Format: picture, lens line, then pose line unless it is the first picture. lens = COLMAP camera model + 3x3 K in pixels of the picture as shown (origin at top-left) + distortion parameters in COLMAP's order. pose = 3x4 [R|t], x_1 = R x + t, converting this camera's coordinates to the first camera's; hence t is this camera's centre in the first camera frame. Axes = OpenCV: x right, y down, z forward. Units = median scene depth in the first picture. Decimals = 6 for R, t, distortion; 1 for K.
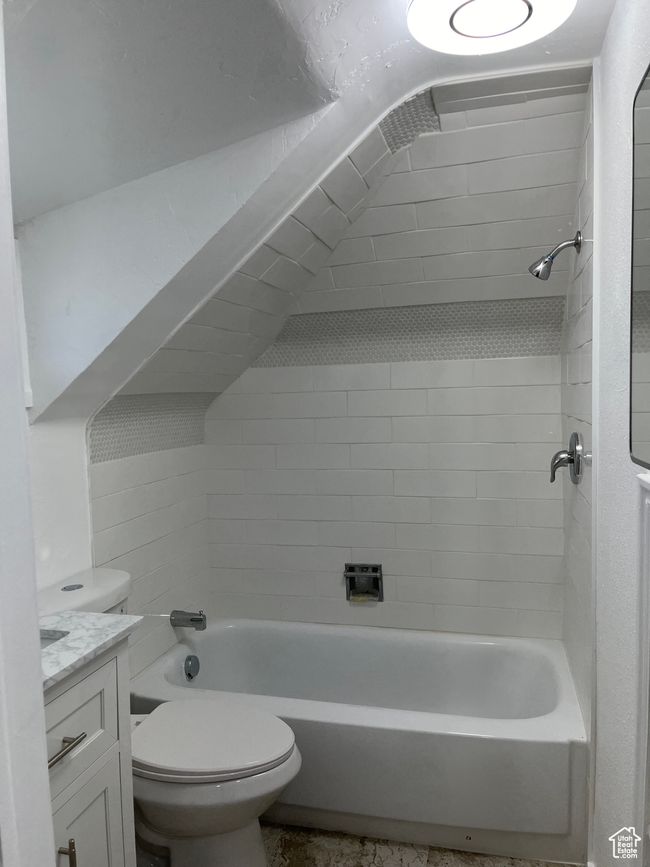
lens RADIAL K [[659.8, 0, 329.0], [0, 659.8, 435.1], [0, 0, 1]] dist [0.059389, -0.069124]
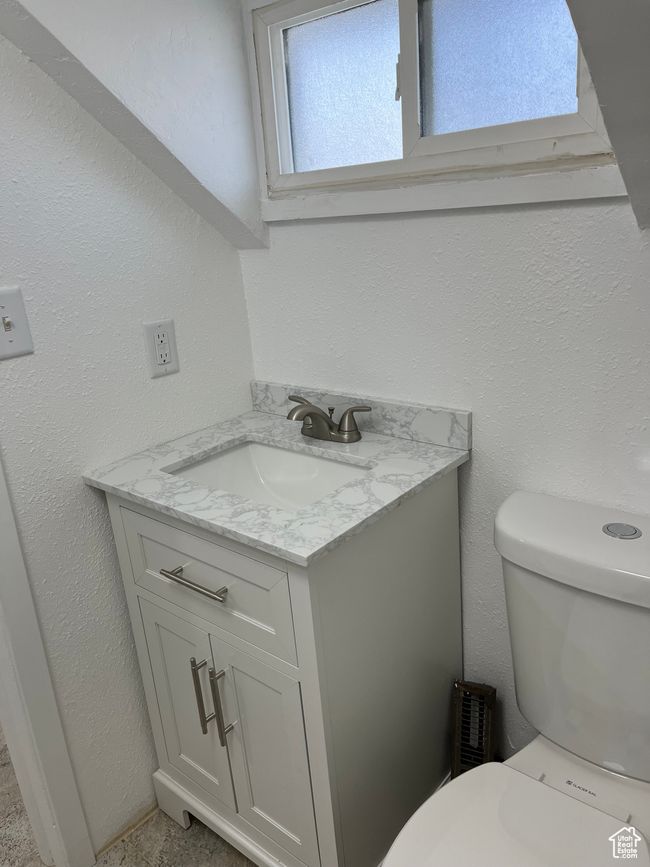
lens RADIAL K [[659.8, 0, 329.0], [0, 659.8, 435.1], [0, 0, 1]] dist [0.059389, -0.069124]
pose [[-0.433370, 0.344519, -0.832764, 0.251759], [0.027920, 0.928734, 0.369693, -0.096482], [0.900783, 0.136964, -0.412105, 1.445995]]
